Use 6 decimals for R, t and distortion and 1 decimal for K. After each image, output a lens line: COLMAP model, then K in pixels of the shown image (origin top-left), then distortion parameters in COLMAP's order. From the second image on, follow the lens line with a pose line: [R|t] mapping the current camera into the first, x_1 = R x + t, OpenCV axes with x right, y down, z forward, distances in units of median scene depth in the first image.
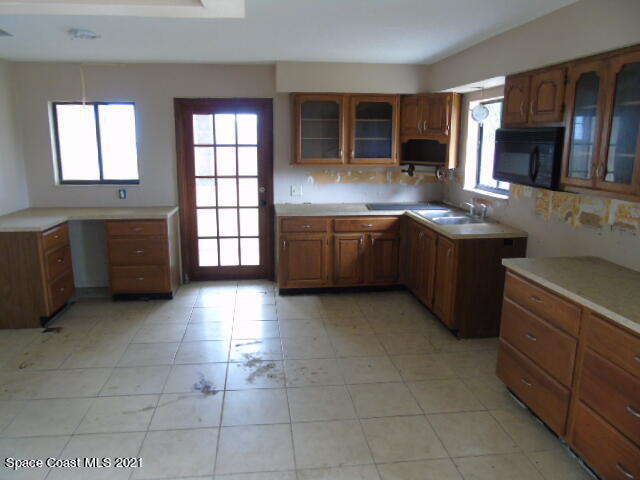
lens RADIAL K [[479.9, 0, 319.6], [0, 479.9, 238.4], [0, 0, 1]] dist [-0.020159, 0.021384]
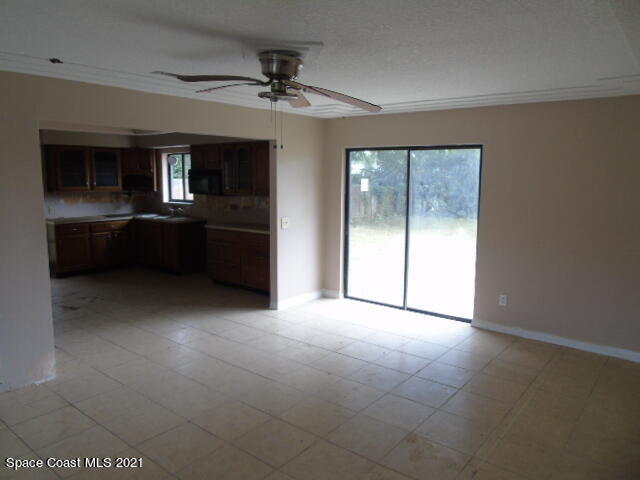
lens RADIAL K [[479.9, 0, 319.6], [0, 479.9, 239.4], [0, 0, 1]] dist [-0.020159, 0.021384]
pose [[0.721266, -0.095405, 0.686056, -0.508155], [0.144068, 0.989471, -0.013863, 0.139755], [-0.677510, 0.108838, 0.727417, -0.656917]]
